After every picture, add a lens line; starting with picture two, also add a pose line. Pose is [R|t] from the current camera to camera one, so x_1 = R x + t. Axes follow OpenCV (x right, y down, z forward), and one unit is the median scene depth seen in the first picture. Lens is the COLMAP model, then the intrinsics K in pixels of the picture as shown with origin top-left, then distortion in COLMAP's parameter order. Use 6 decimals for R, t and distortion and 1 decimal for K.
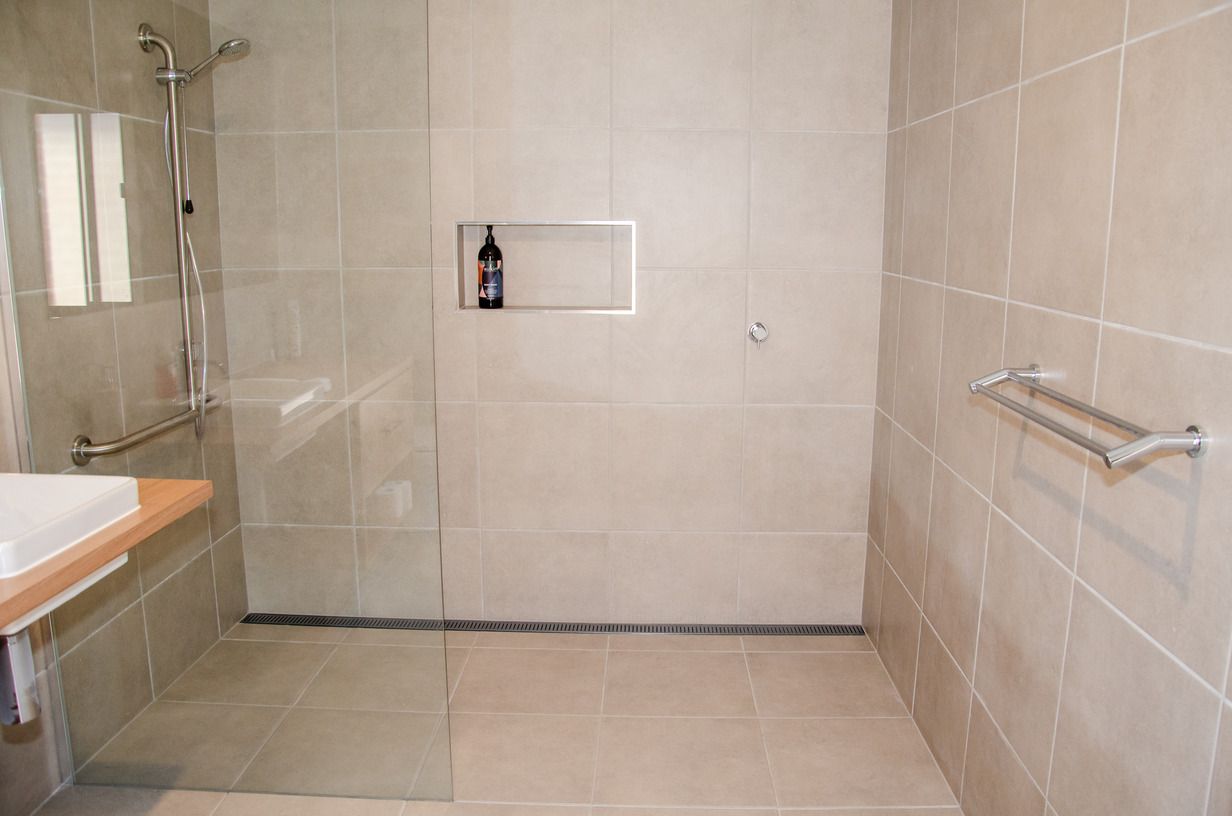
lens RADIAL K [[959.1, 0, 616.0], [0, 959.1, 408.0], [0, 0, 1]] dist [-0.163347, 0.111738]
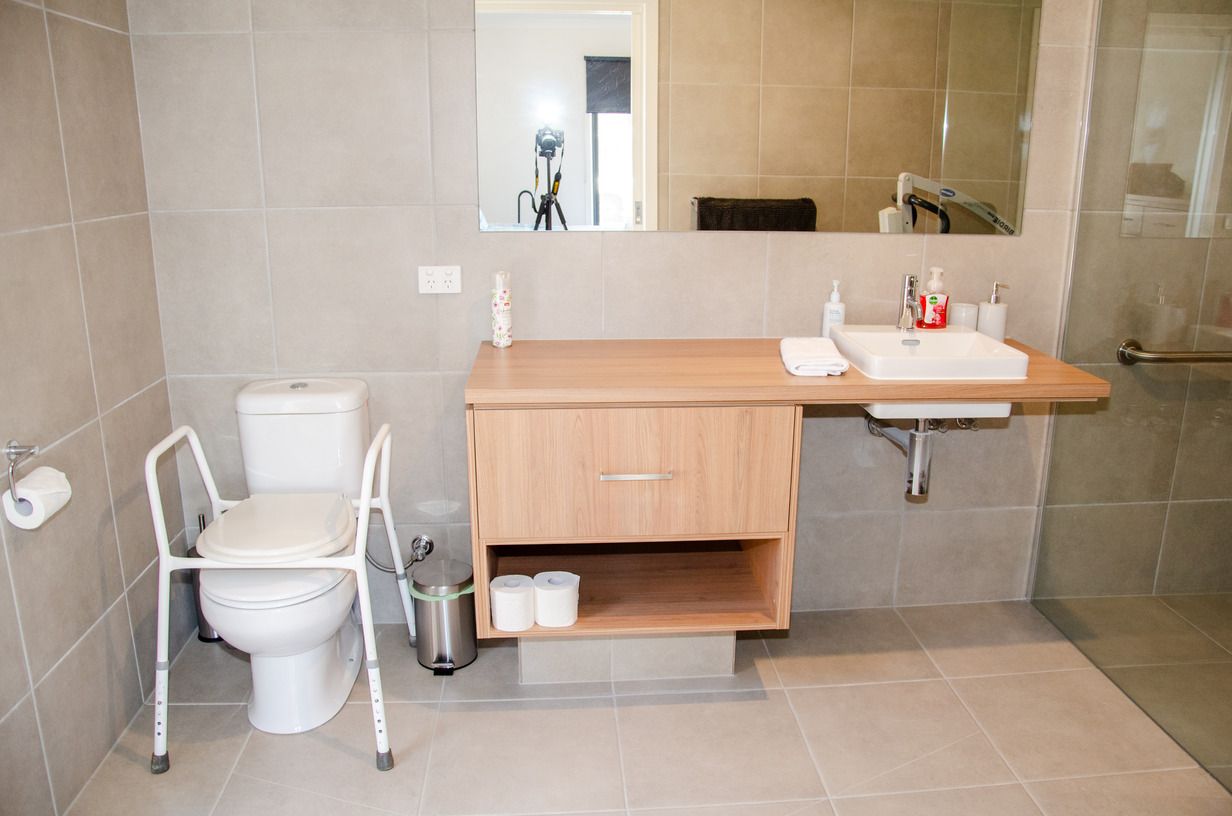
lens RADIAL K [[959.1, 0, 616.0], [0, 959.1, 408.0], [0, 0, 1]] dist [-0.163347, 0.111738]
pose [[0.112304, 0.258088, -0.959572, 0.501331], [-0.193317, 0.952904, 0.233670, -0.034437], [0.974688, 0.159260, 0.156908, 0.189624]]
